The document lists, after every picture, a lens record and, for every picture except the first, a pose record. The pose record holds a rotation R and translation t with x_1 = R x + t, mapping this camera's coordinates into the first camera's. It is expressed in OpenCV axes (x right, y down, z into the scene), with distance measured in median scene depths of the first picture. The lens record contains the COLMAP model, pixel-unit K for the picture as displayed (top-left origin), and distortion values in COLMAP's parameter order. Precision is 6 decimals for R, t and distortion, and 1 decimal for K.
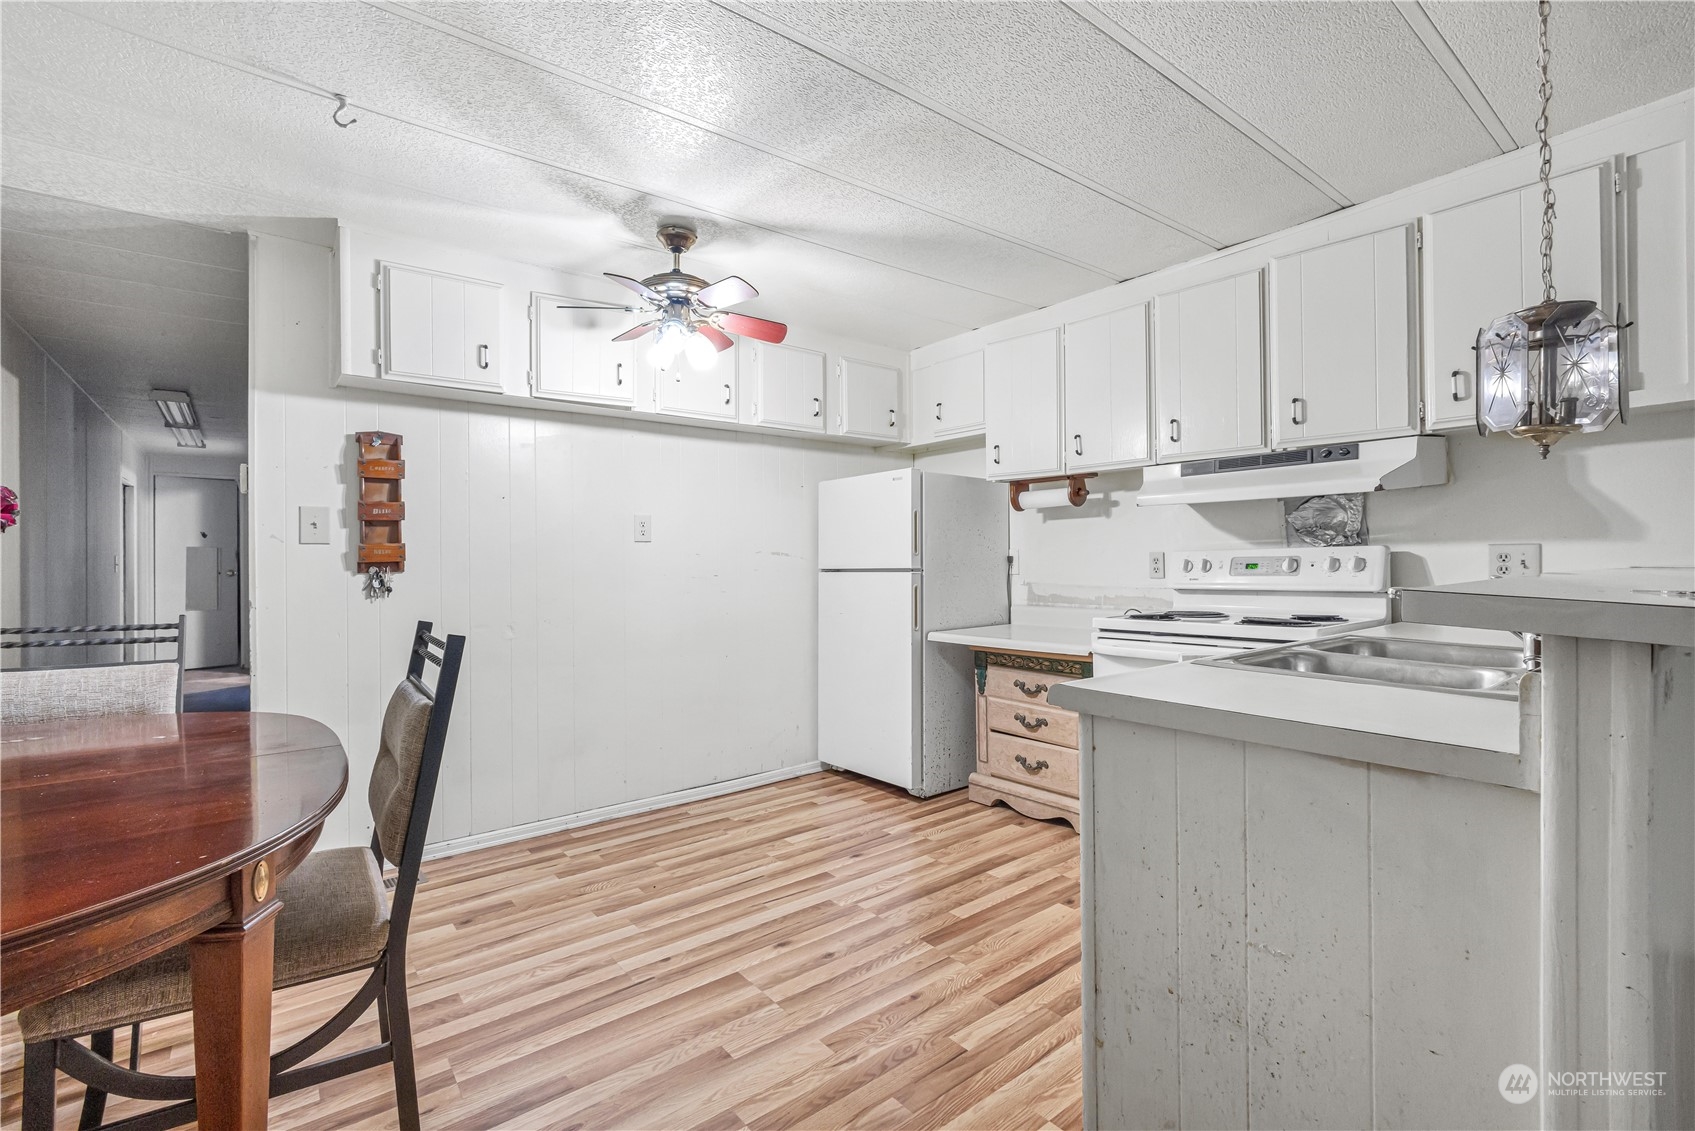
lens RADIAL K [[747.5, 0, 853.0], [0, 747.5, 557.3], [0, 0, 1]] dist [-0.006021, -0.000155]
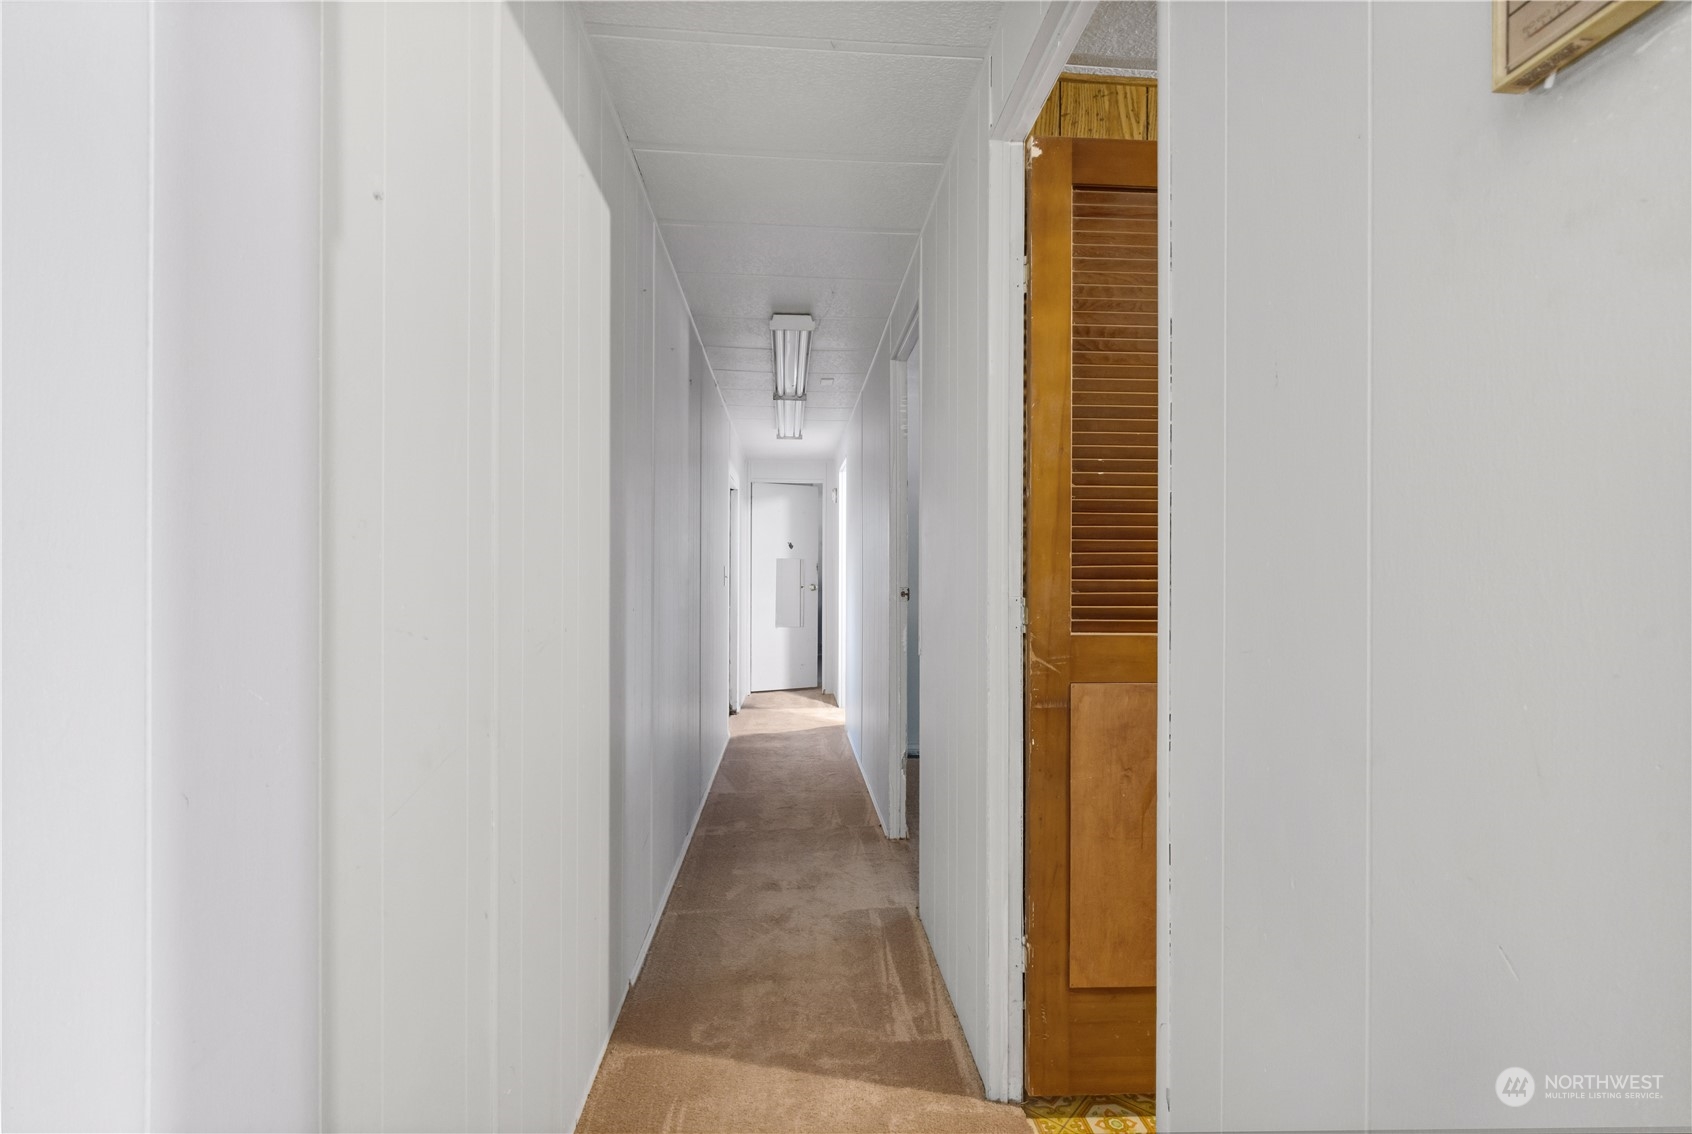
lens RADIAL K [[746.2, 0, 844.5], [0, 746.2, 575.2], [0, 0, 1]] dist [-0.006021, -0.000155]
pose [[0.820449, 0.006177, -0.571686, -0.265299], [-0.007033, 0.999975, 0.000712, 0.005574], [0.571676, 0.003436, 0.820472, 0.255783]]
